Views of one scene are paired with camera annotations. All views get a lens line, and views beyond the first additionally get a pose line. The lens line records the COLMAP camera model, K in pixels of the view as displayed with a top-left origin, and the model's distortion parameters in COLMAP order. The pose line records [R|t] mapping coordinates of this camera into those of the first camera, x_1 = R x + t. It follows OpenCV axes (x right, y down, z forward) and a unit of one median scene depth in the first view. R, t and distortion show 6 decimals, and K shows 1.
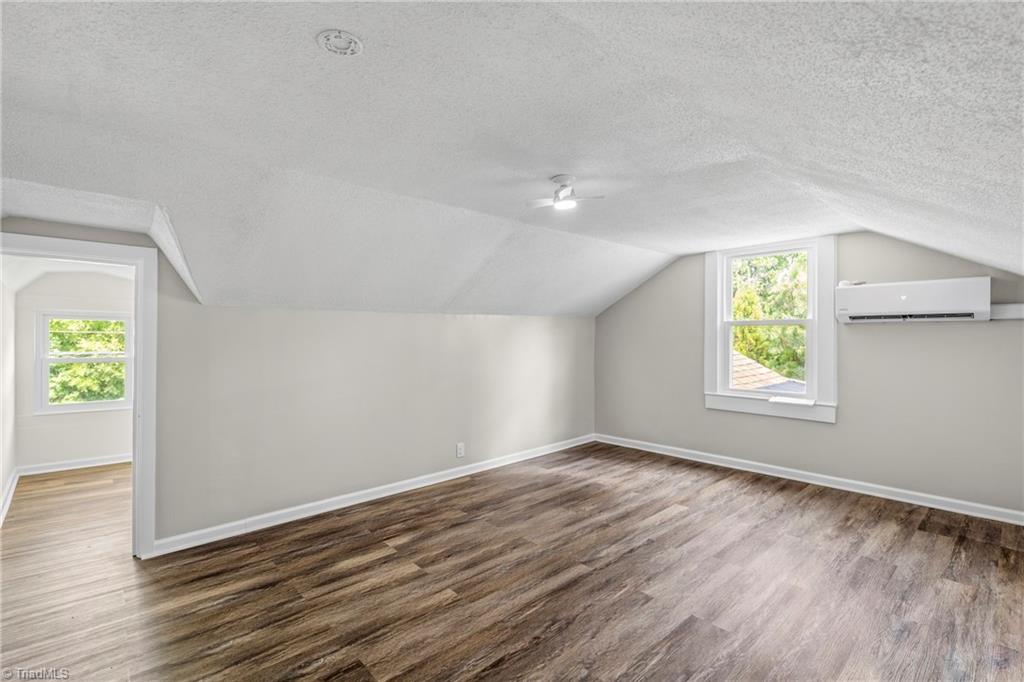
lens RADIAL K [[465.5, 0, 512.0], [0, 465.5, 341.0], [0, 0, 1]] dist [0.000362, -0.000459]
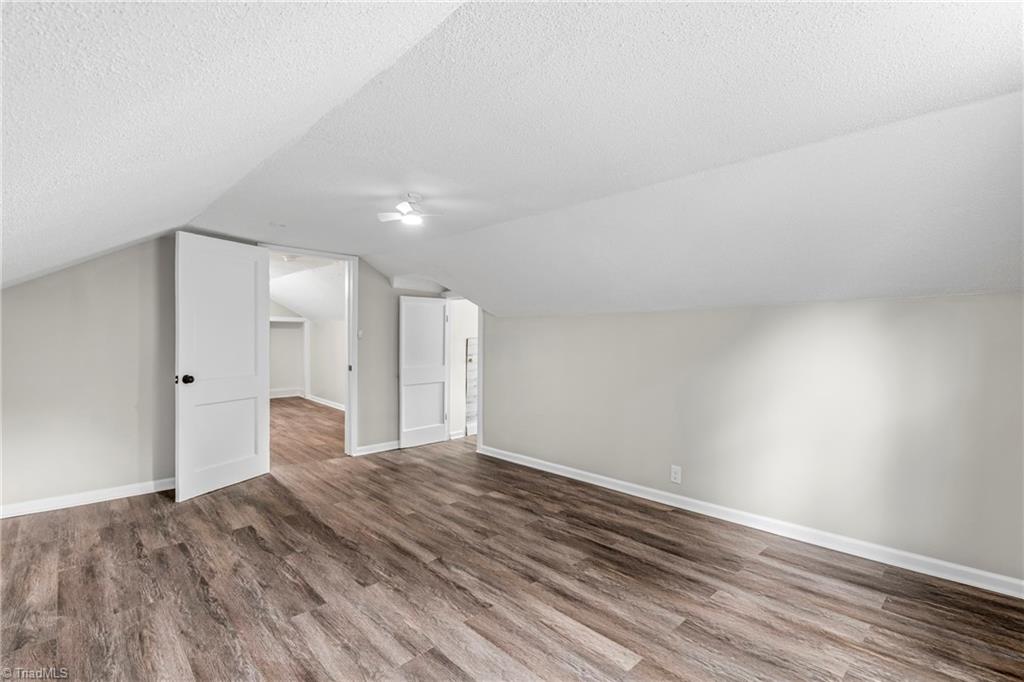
lens RADIAL K [[465.5, 0, 512.0], [0, 465.5, 341.0], [0, 0, 1]] dist [0.000362, -0.000459]
pose [[0.032952, 0.014381, -0.999353, 0.954212], [-0.017031, 0.999759, 0.013825, -0.015123], [0.999312, 0.016565, 0.033189, 0.909839]]
